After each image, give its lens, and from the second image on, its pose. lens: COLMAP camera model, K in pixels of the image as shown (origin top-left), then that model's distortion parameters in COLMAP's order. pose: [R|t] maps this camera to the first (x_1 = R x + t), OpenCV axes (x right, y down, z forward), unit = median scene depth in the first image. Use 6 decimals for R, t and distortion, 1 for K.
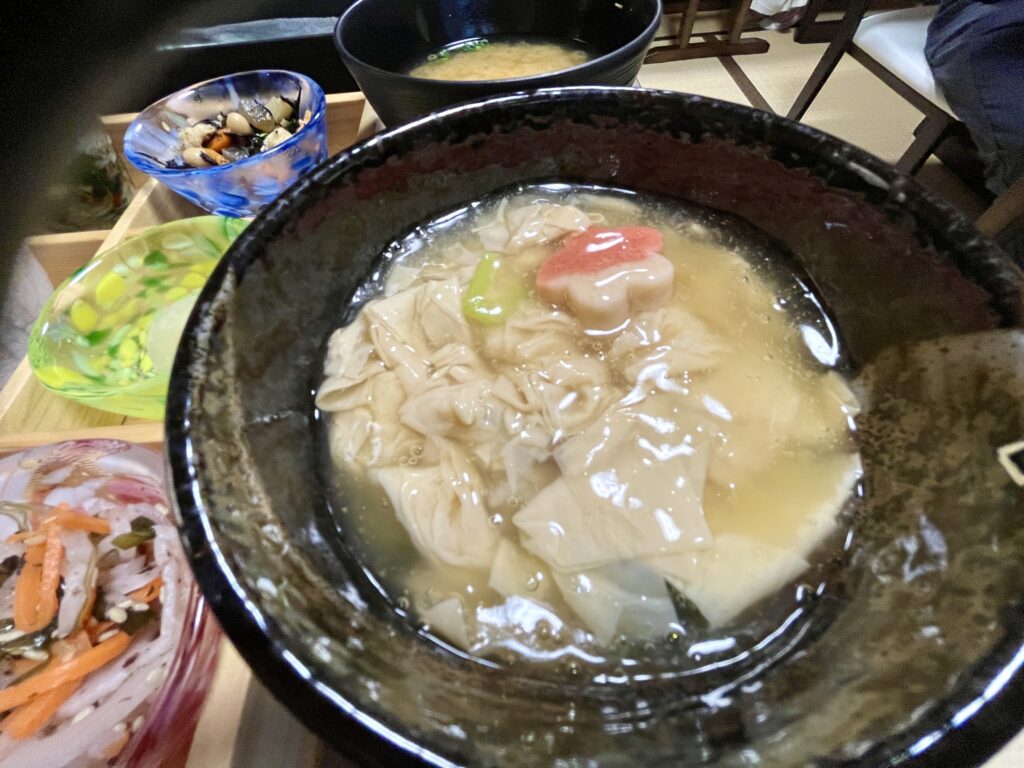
lens RADIAL K [[412.4, 0, 519.5], [0, 412.4, 385.3], [0, 0, 1]] dist [-0.003336, 0.001103]
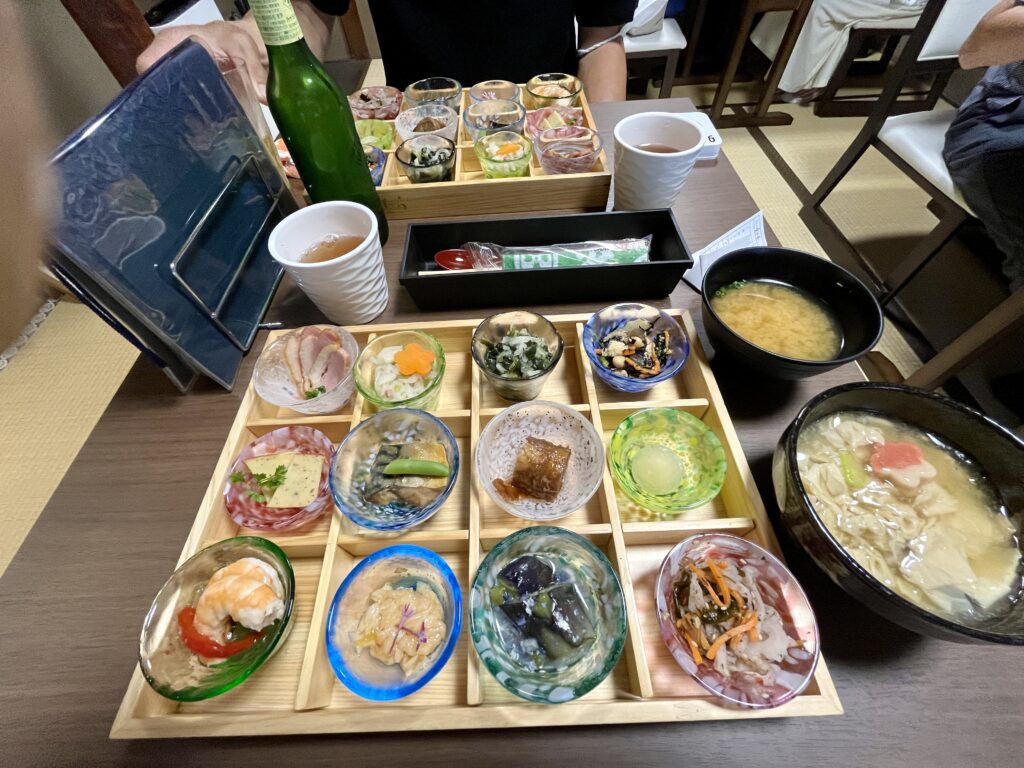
lens RADIAL K [[412.4, 0, 510.1], [0, 412.4, 385.8], [0, 0, 1]] dist [-0.003336, 0.001103]
pose [[0.999649, 0.025739, -0.006249, -1.799944], [-0.025957, 0.998950, -0.037758, -0.507133], [0.005270, 0.037907, 0.999267, -1.258703]]
